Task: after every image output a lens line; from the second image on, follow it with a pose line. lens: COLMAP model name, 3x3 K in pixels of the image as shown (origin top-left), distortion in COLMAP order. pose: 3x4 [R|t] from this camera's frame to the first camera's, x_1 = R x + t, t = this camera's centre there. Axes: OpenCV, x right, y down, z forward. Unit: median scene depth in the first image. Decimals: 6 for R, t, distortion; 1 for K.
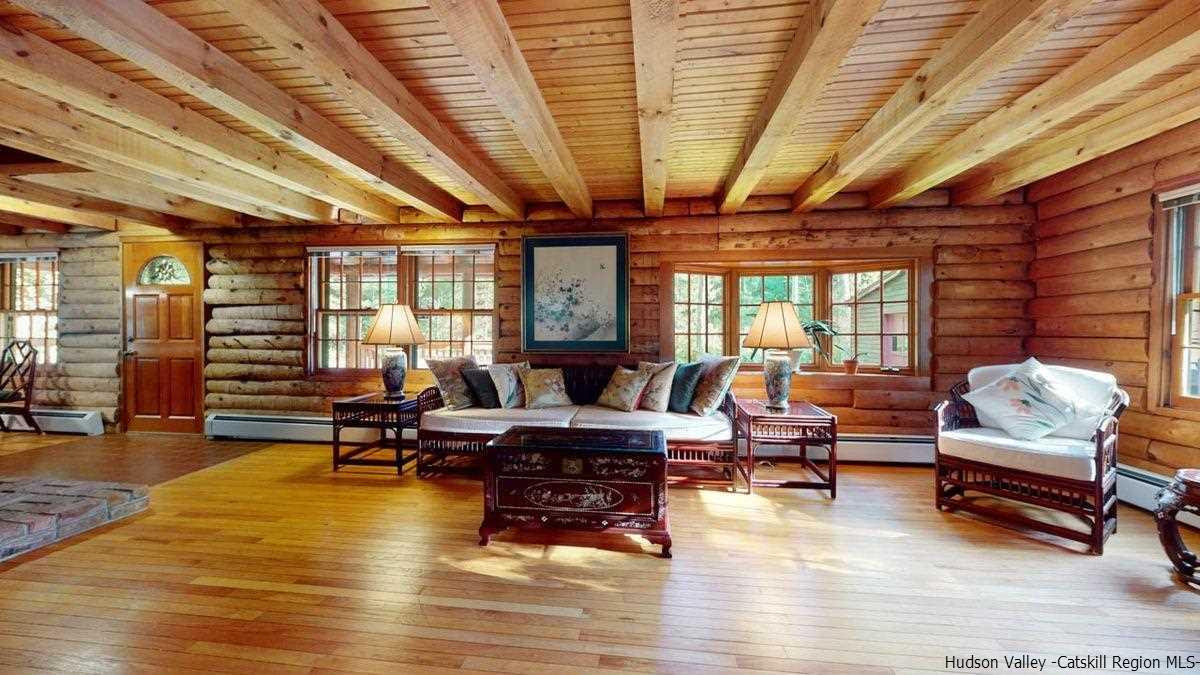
lens RADIAL K [[436.5, 0, 597.9], [0, 436.5, 338.0], [0, 0, 1]] dist [0.000861, 0.000100]
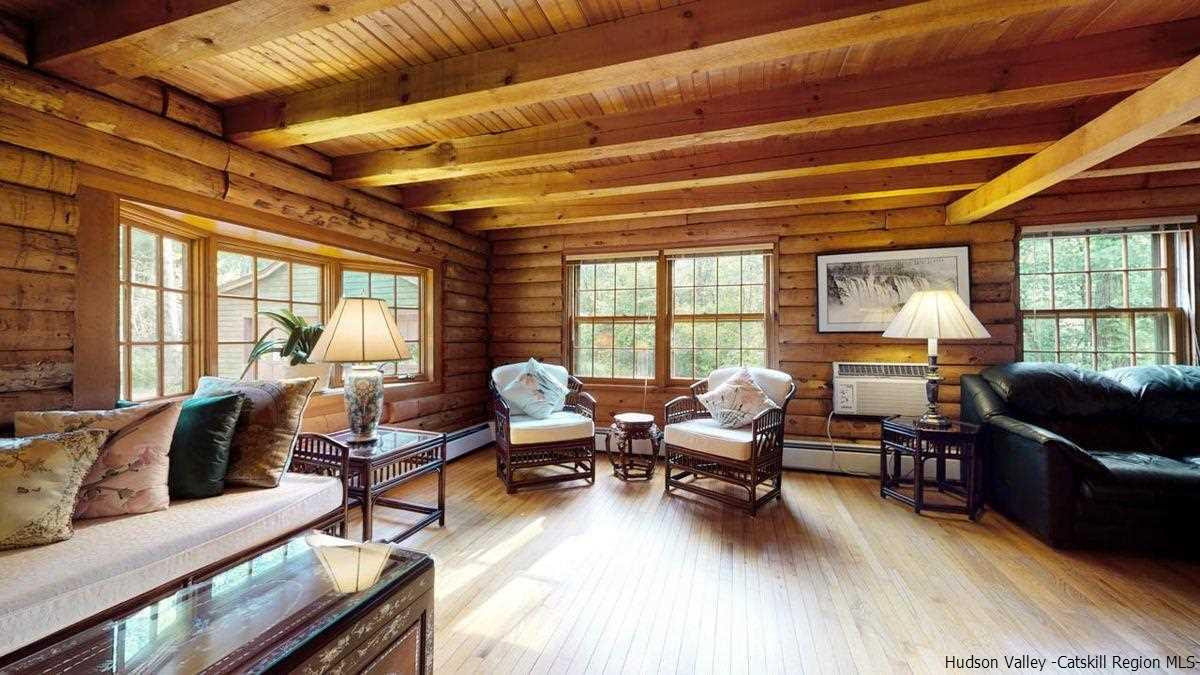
lens RADIAL K [[436.5, 0, 596.8], [0, 436.5, 335.0], [0, 0, 1]] dist [0.000861, 0.000100]
pose [[0.172071, 0.007062, 0.985059, -0.242080], [0.013879, 0.999858, -0.009593, -0.007840], [-0.984987, 0.015322, 0.171949, 0.455438]]
